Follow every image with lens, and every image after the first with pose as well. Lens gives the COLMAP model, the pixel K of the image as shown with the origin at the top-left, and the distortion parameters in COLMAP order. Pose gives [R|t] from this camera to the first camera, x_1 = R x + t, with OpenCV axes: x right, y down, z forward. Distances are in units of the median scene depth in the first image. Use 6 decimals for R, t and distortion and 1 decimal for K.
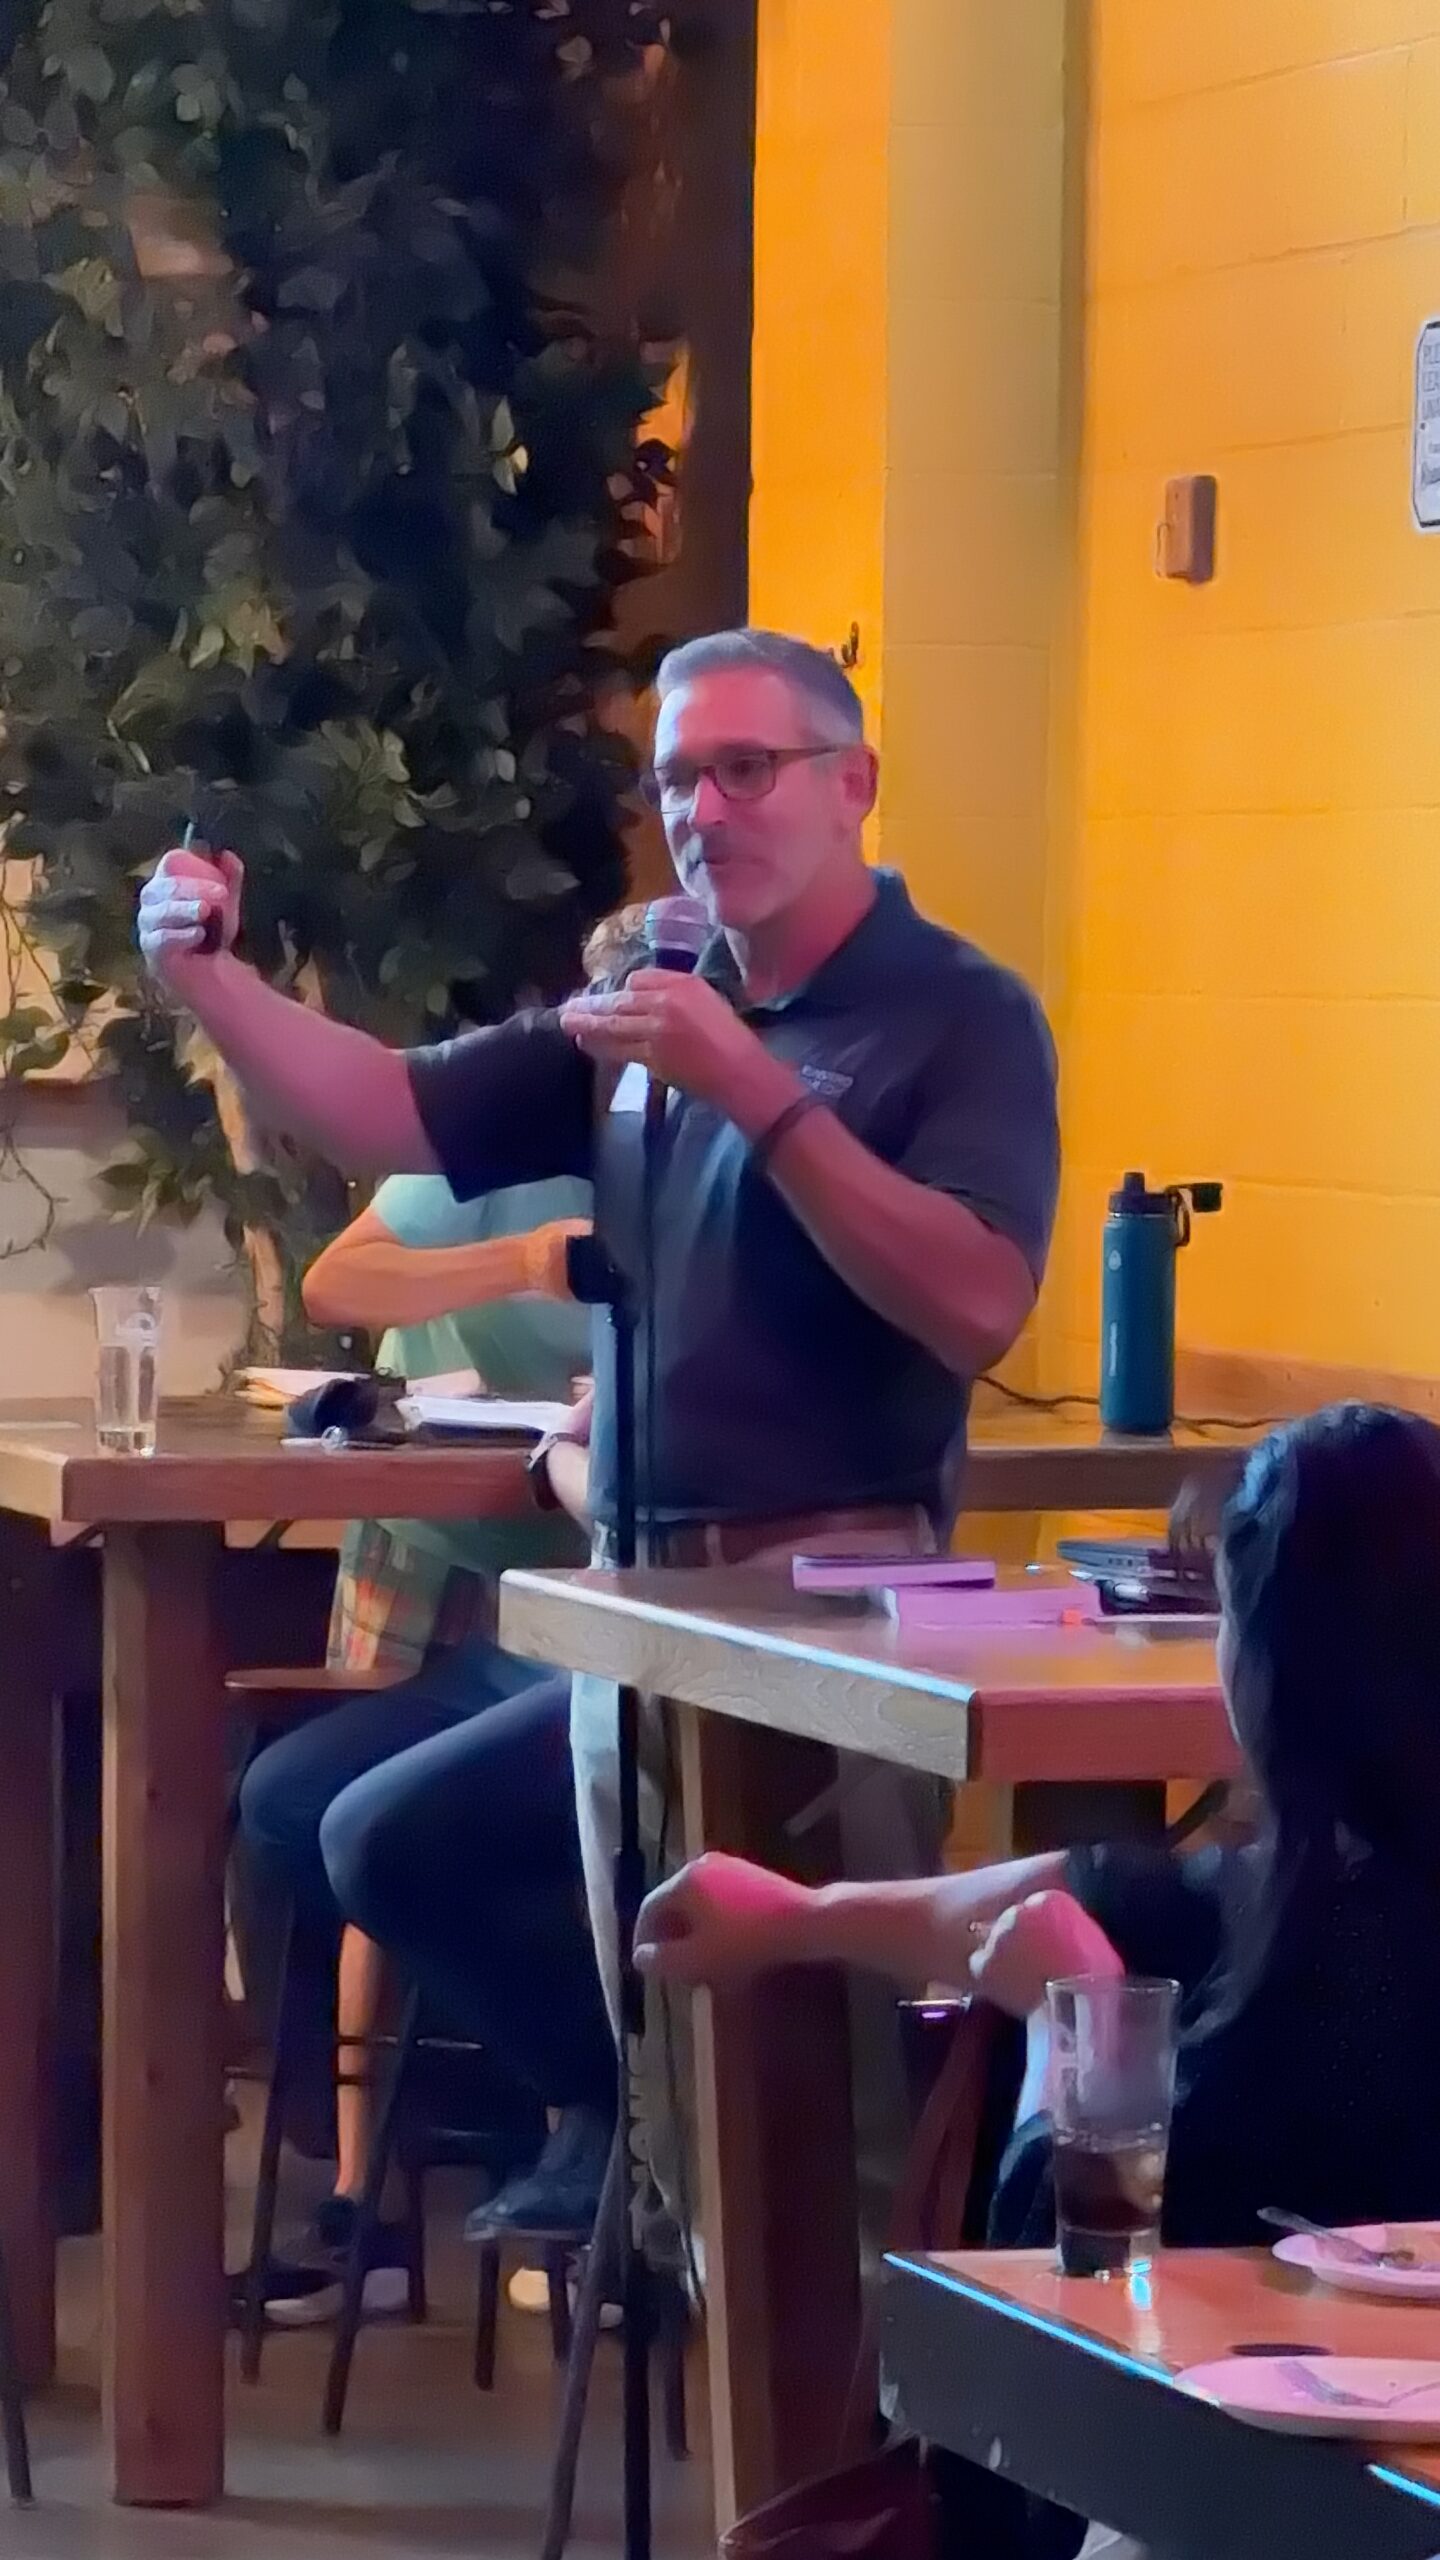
lens RADIAL K [[13942.3, 0, 720.0], [0, 13942.3, 1280.0], [0, 0, 1]] dist [0.051064, 5.557622]
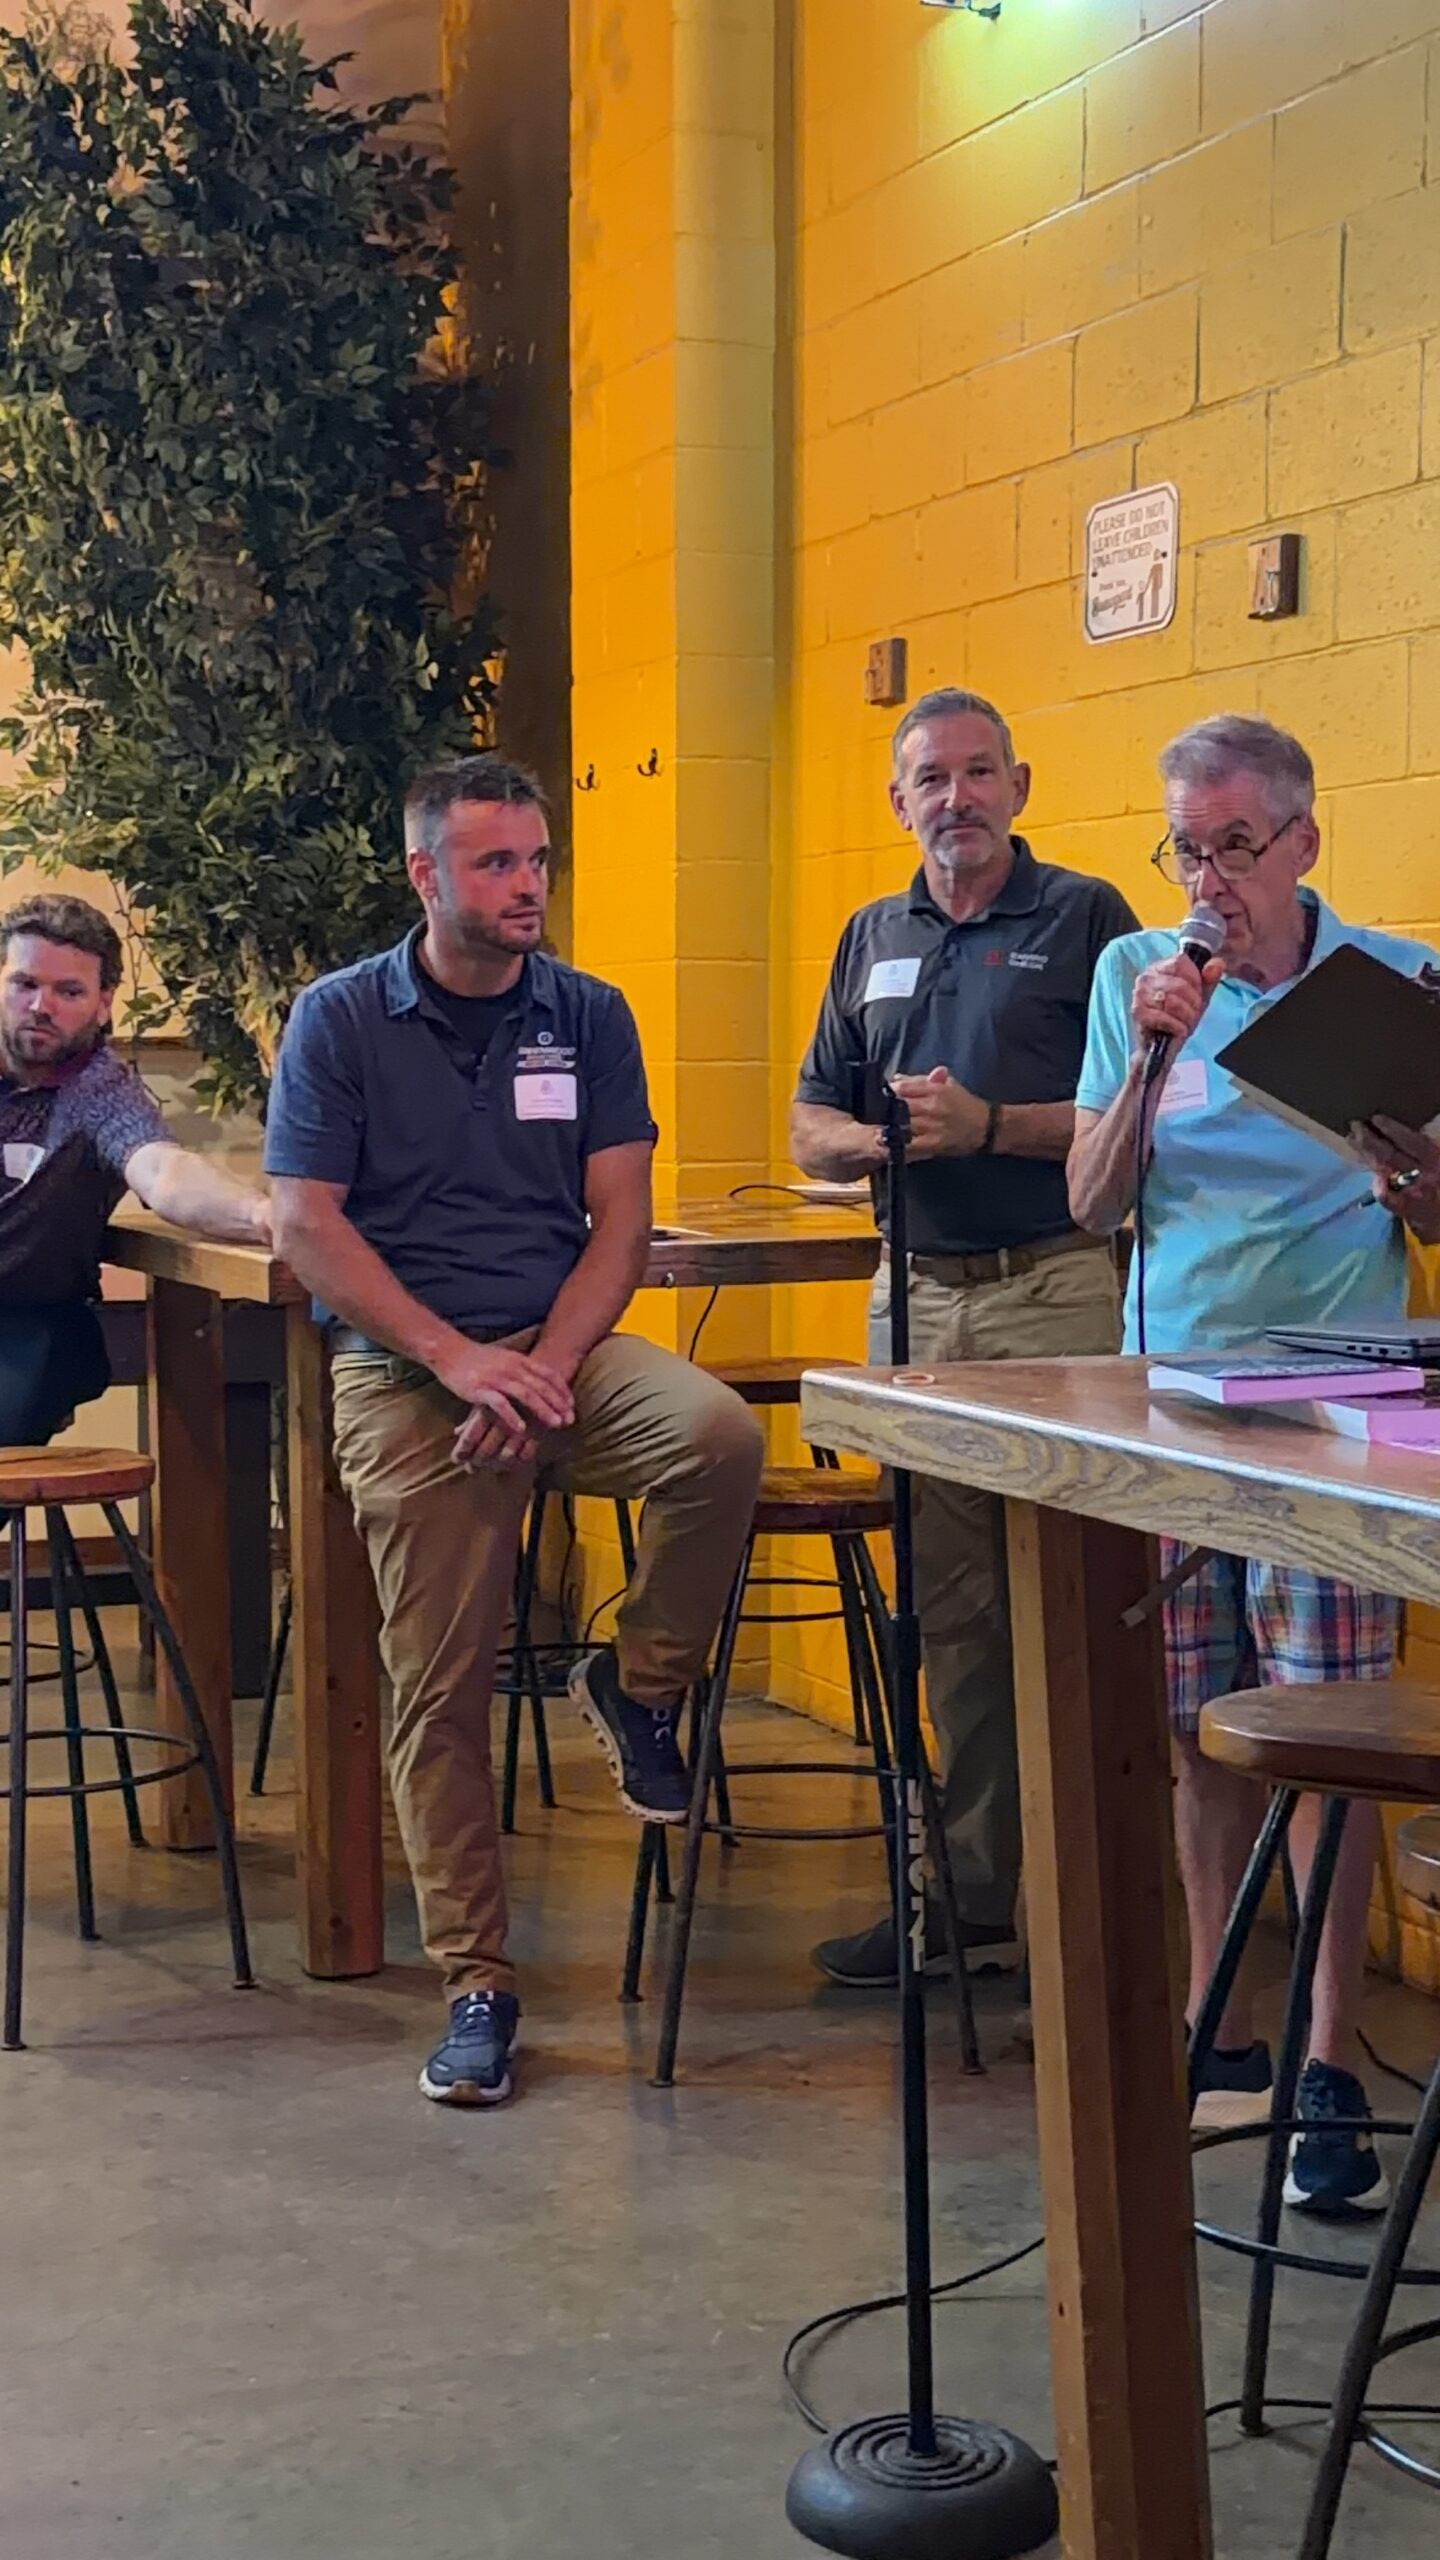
lens RADIAL K [[3775.9, 0, 720.0], [0, 3775.9, 1280.0], [0, 0, 1]] dist [0.146193, 0.004153]
pose [[0.990116, -0.021188, 0.138640, -0.045816], [0.016954, 0.999355, 0.031654, 0.003165], [-0.139221, -0.028991, 0.989837, 0.515589]]
